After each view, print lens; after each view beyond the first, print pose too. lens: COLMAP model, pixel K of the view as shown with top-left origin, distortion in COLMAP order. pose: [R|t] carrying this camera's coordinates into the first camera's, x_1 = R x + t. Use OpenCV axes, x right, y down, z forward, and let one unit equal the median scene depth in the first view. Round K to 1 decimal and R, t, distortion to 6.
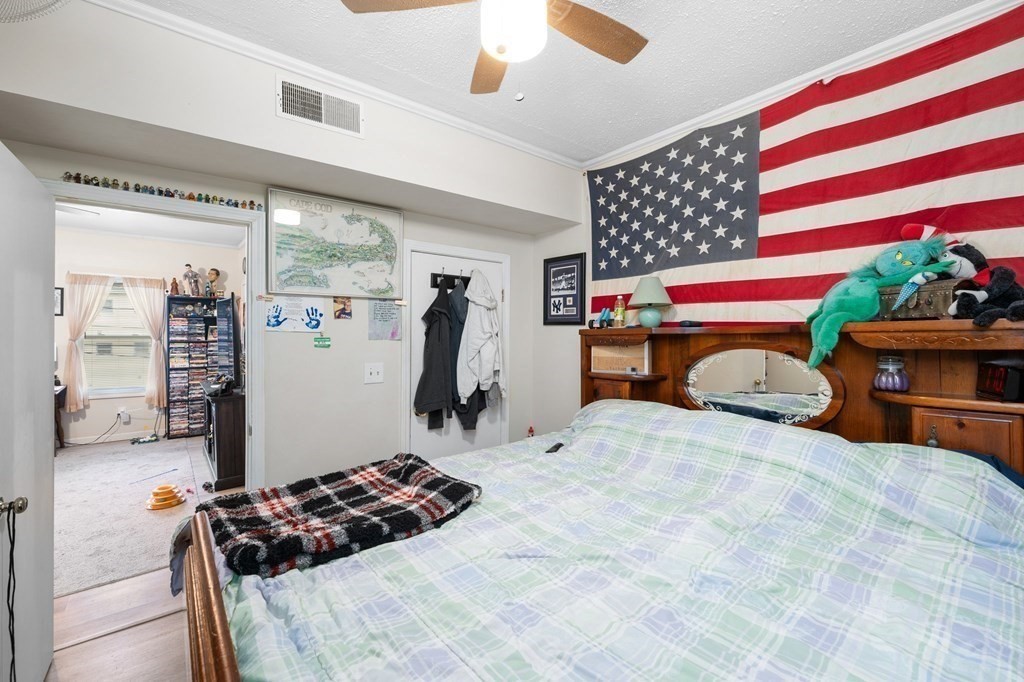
lens RADIAL K [[422.7, 0, 505.0], [0, 422.7, 336.3], [0, 0, 1]] dist [0.000212, 0.000010]
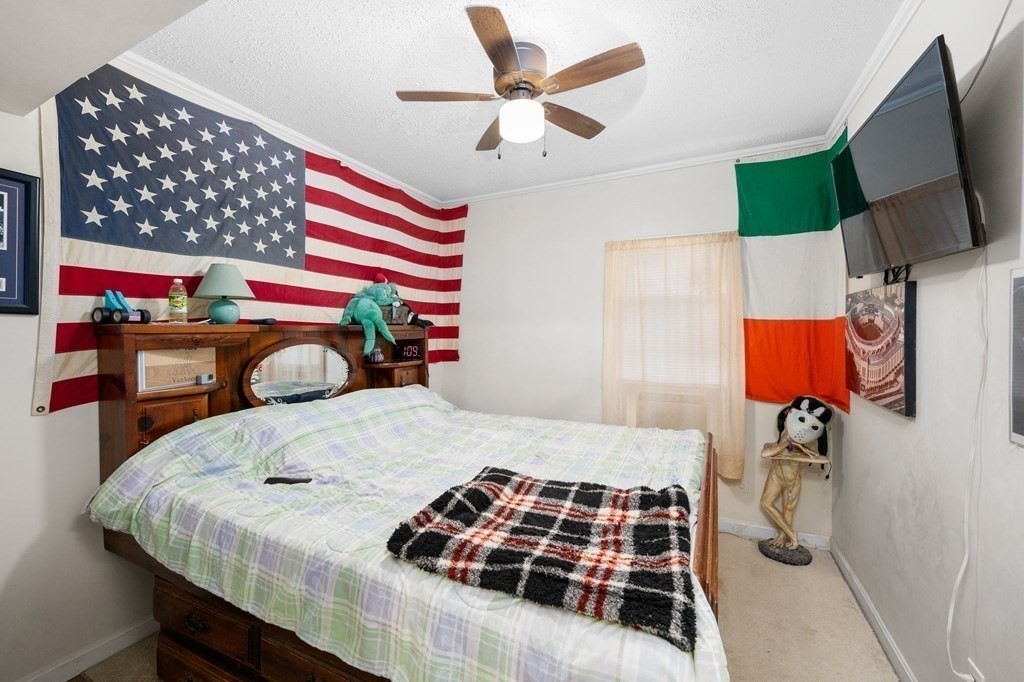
lens RADIAL K [[422.7, 0, 505.0], [0, 422.7, 336.3], [0, 0, 1]] dist [0.000212, 0.000010]
pose [[-0.415425, -0.006325, 0.909605, -0.670913], [0.007741, 0.999915, 0.010488, -0.001211], [-0.909594, 0.011398, -0.415341, 0.865751]]
